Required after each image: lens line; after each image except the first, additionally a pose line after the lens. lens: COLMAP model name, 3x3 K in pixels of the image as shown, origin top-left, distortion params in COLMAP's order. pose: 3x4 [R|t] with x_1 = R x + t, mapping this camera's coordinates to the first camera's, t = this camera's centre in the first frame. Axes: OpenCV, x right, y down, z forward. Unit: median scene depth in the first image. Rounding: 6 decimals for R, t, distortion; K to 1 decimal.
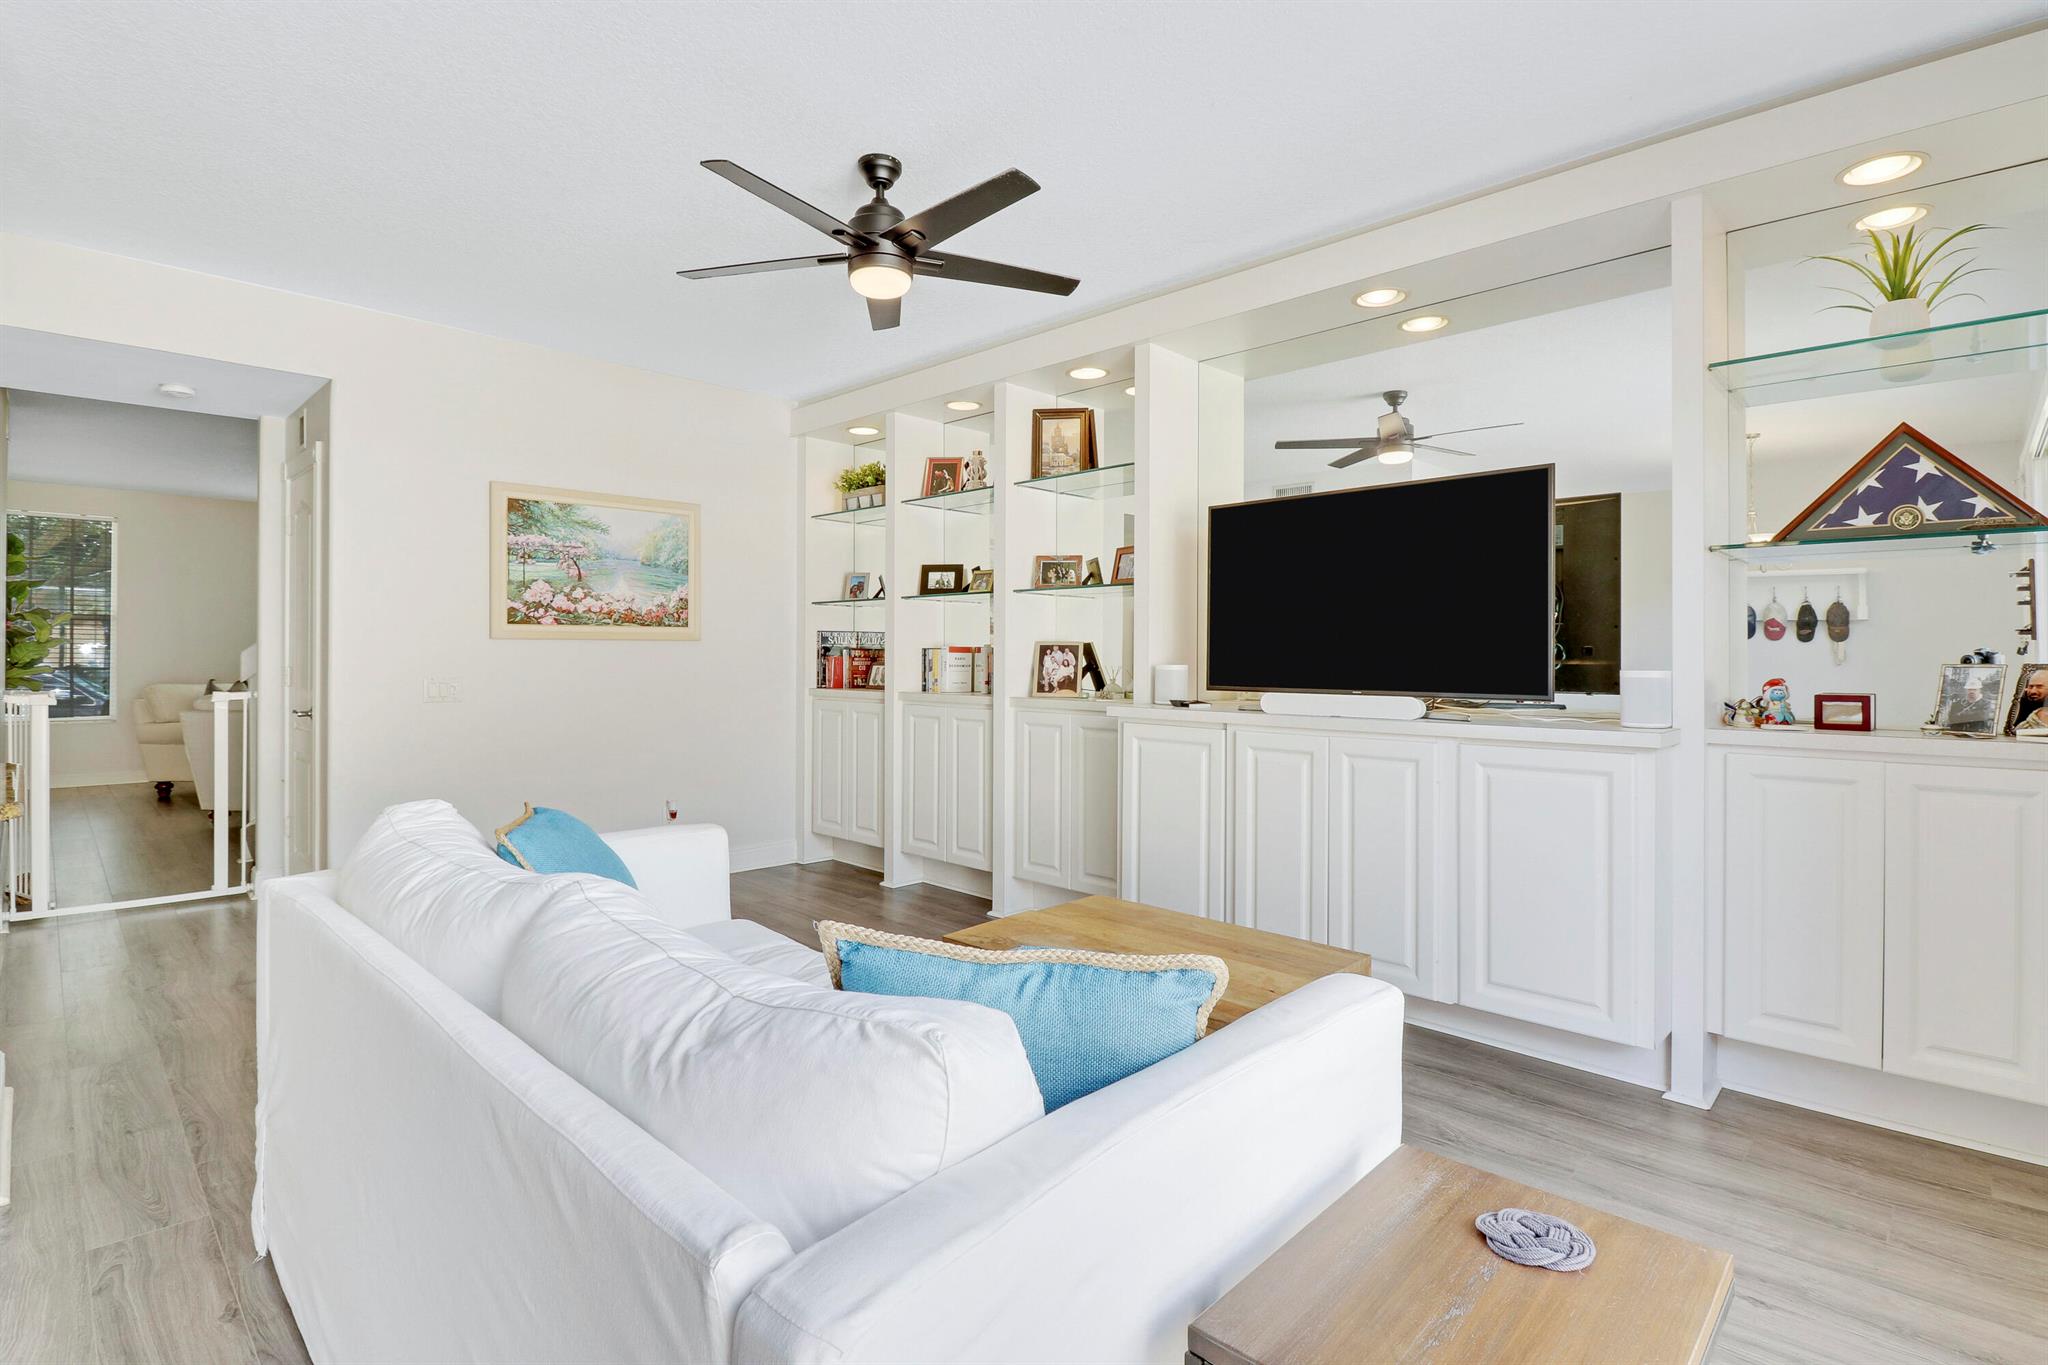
lens RADIAL K [[1000.8, 0, 1036.8], [0, 1000.8, 653.0], [0, 0, 1]] dist [0.014147, -0.020799]
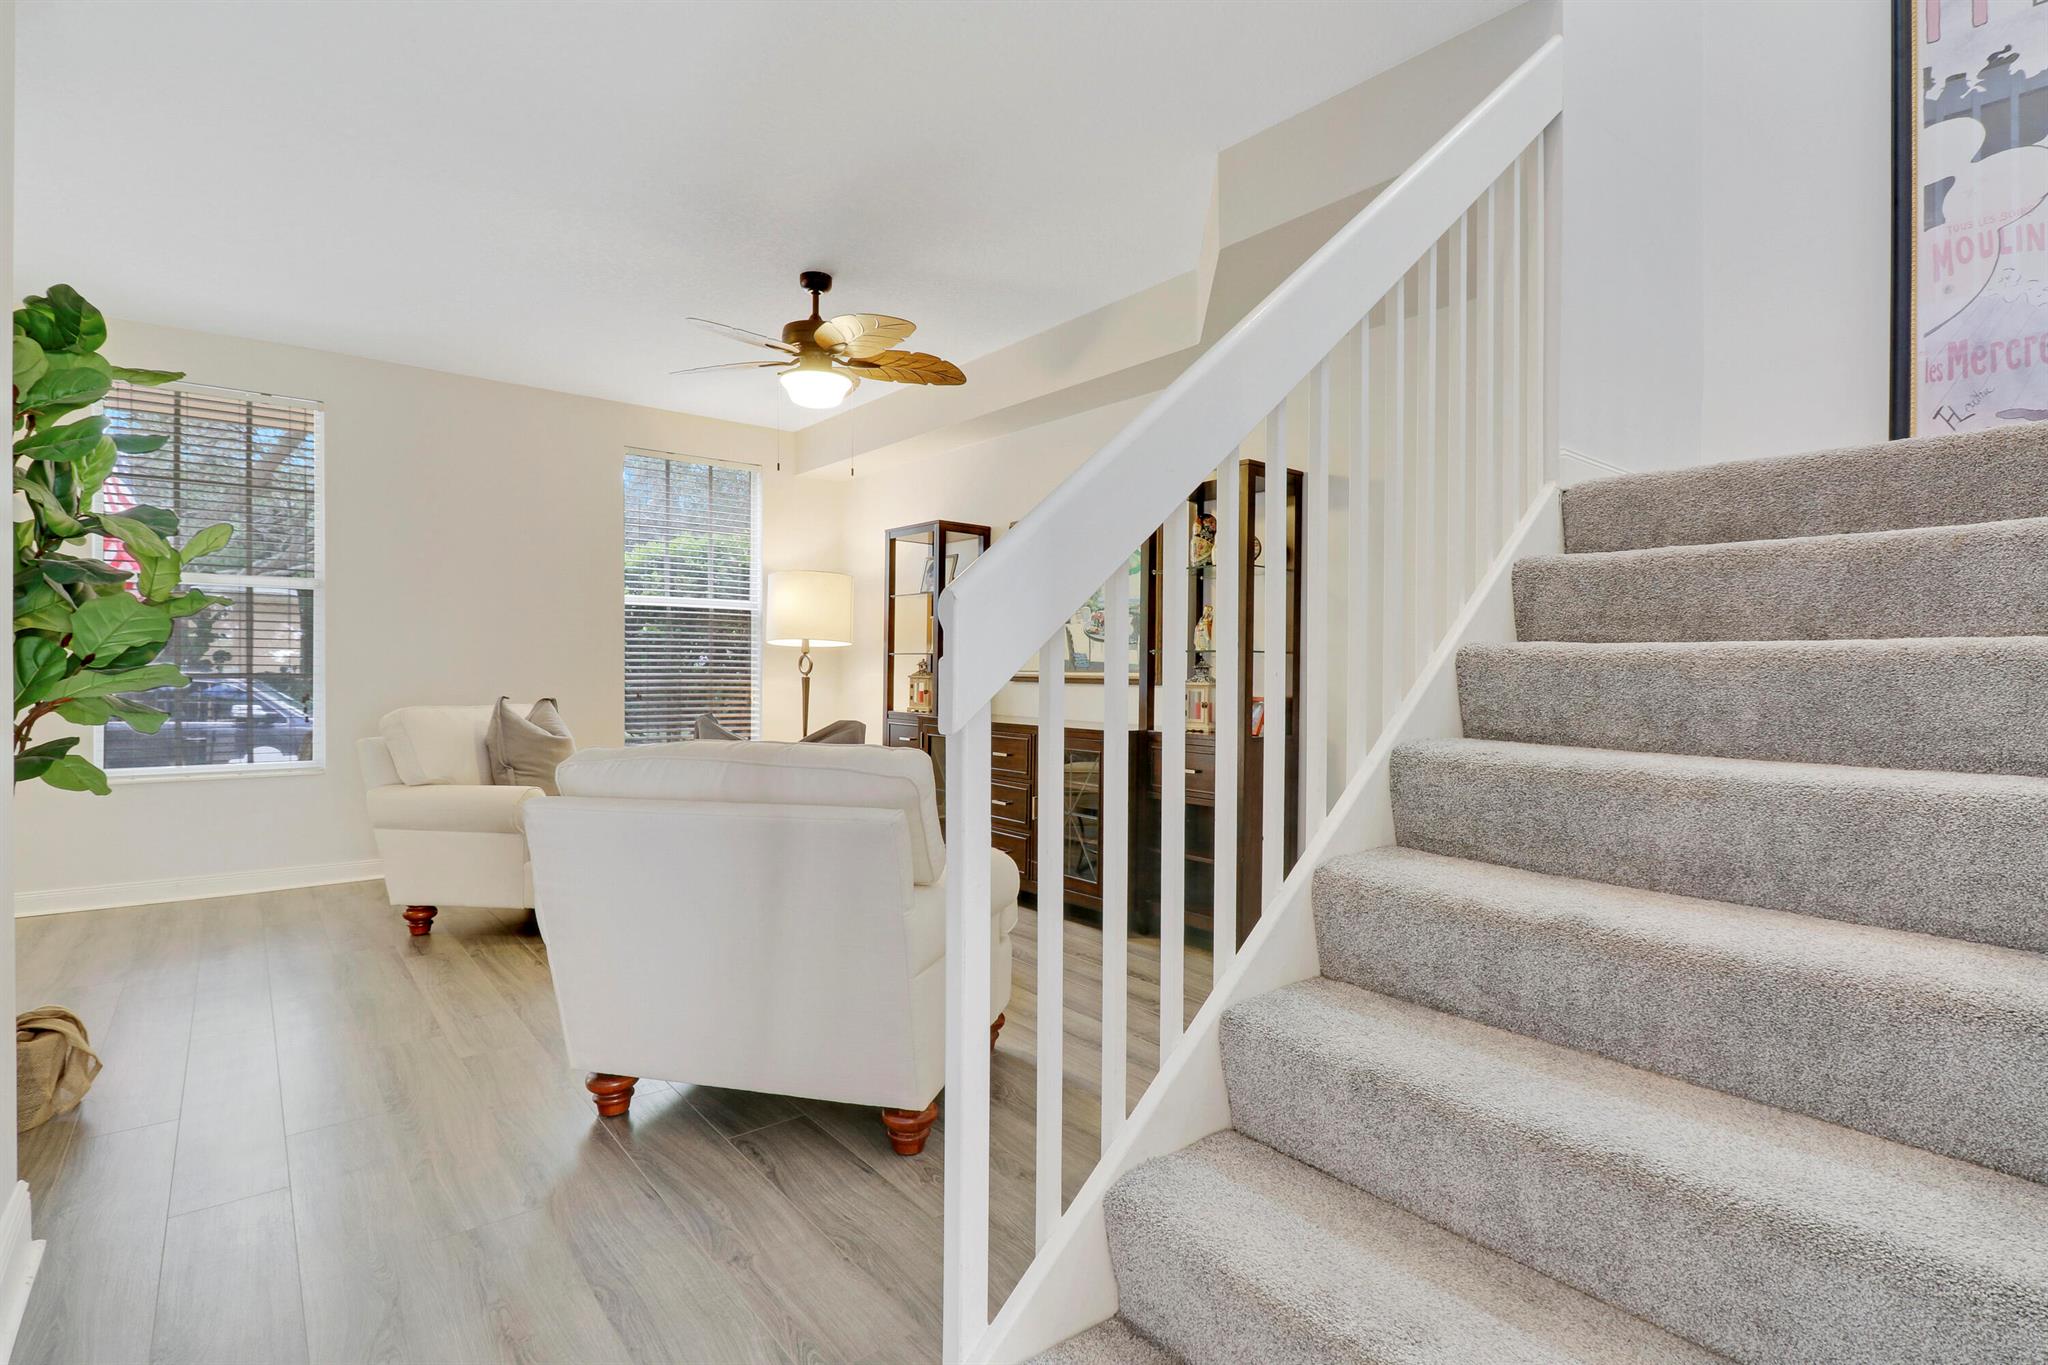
lens RADIAL K [[994.2, 0, 1001.5], [0, 994.2, 680.4], [0, 0, 1]] dist [0.001399, -0.018091]
pose [[0.990656, 0.003240, -0.136342, -0.876404], [-0.000547, 0.999804, 0.019784, 0.015647], [0.136380, -0.019525, 0.990464, 0.927186]]
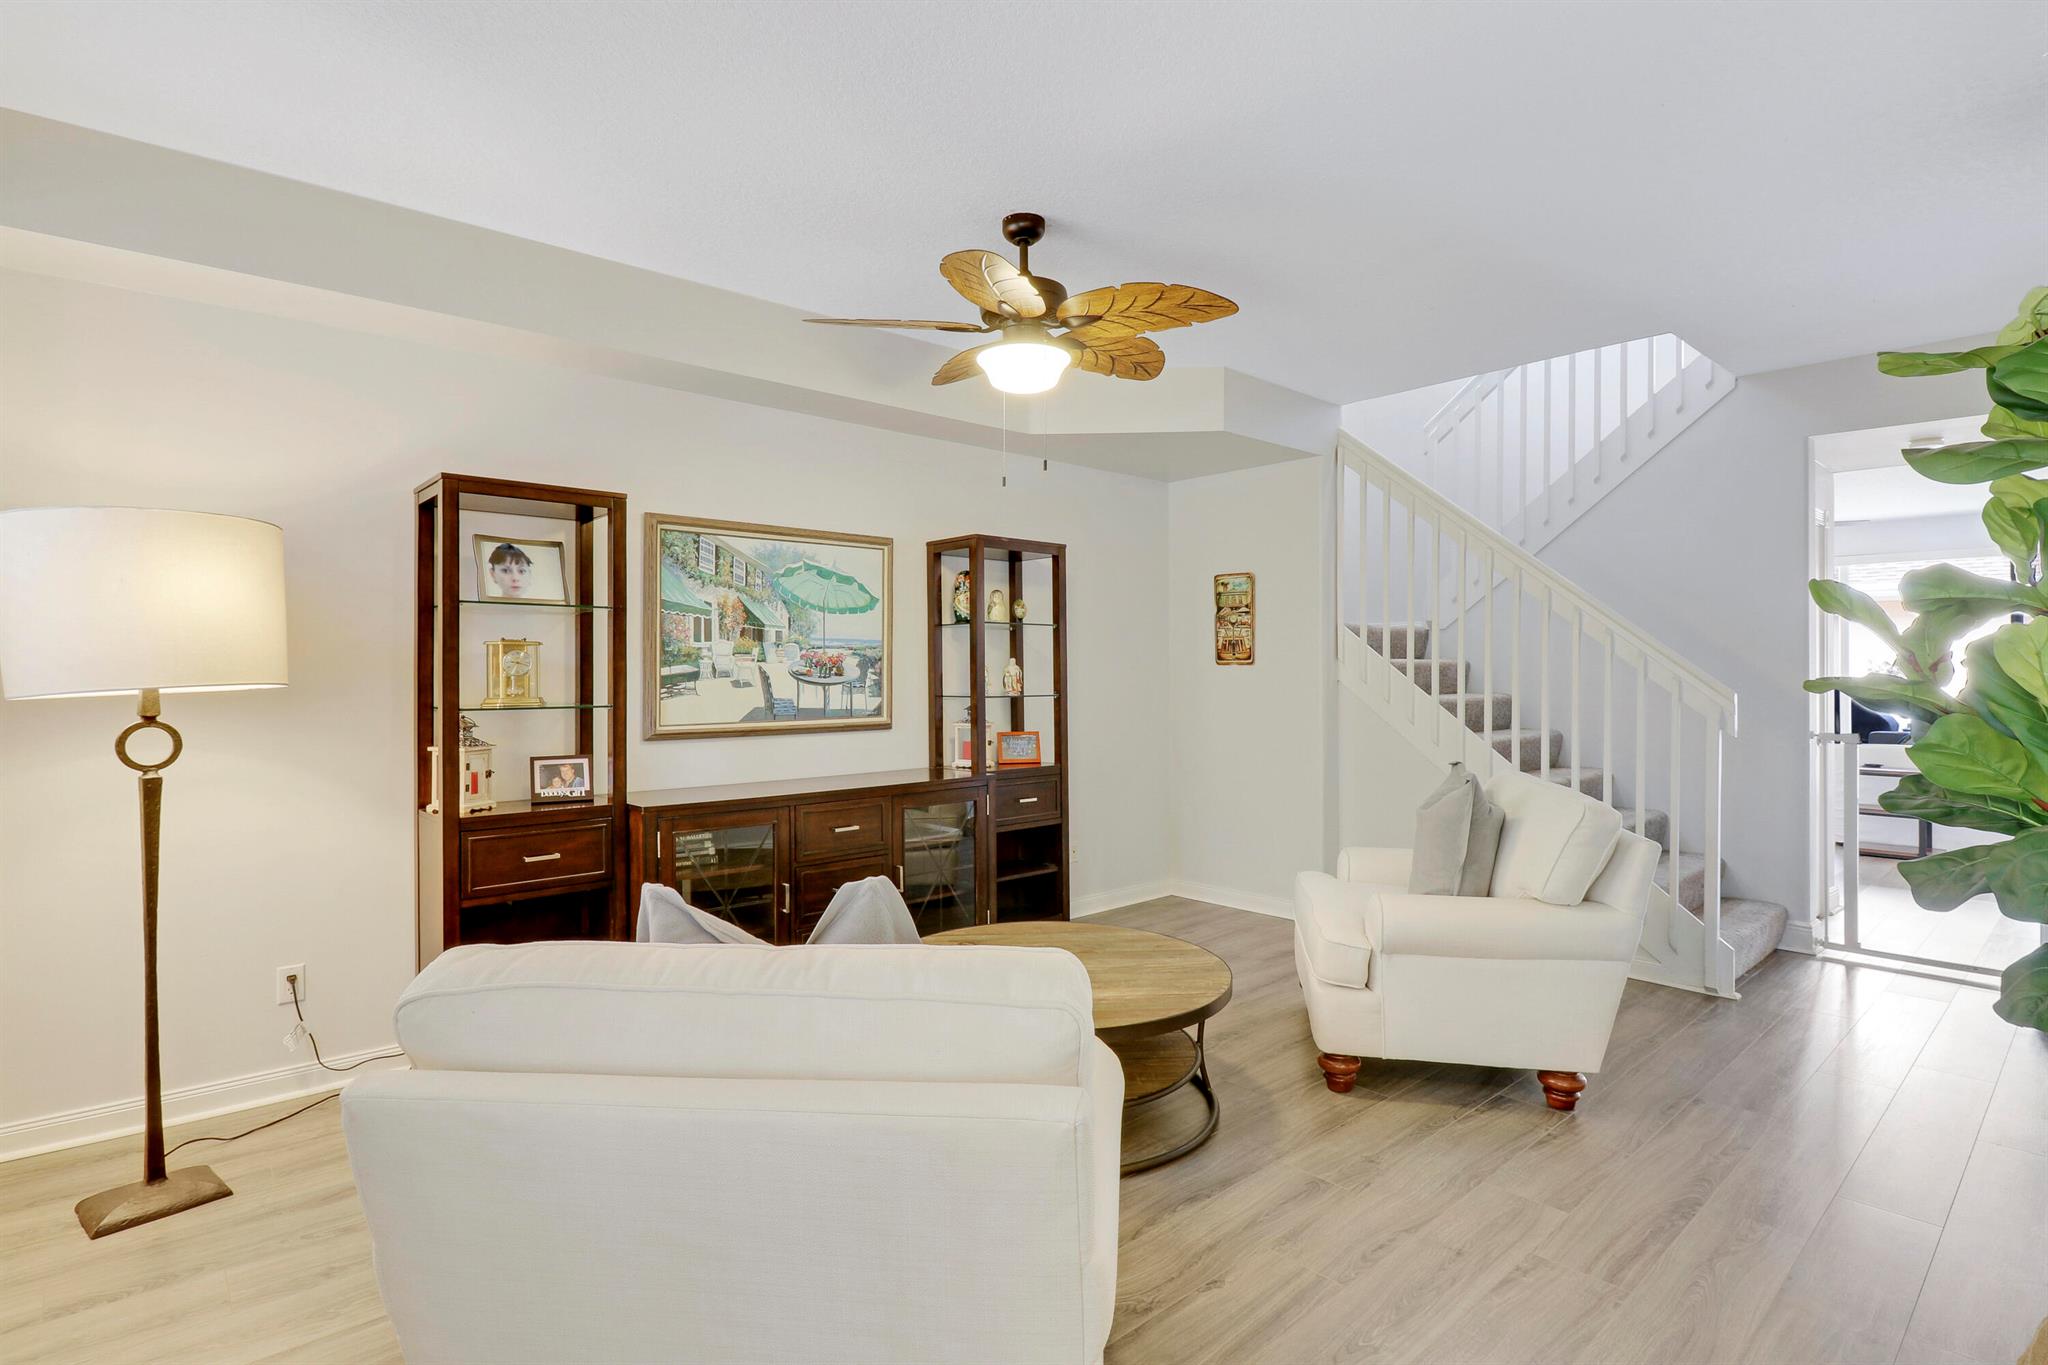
lens RADIAL K [[1000.8, 0, 1036.8], [0, 1000.8, 653.0], [0, 0, 1]] dist [0.014147, -0.020799]
pose [[0.064473, 0.013330, 0.997830, -1.776146], [-0.001805, 0.999911, -0.013241, -0.019890], [-0.997918, -0.000948, 0.064491, 1.680139]]
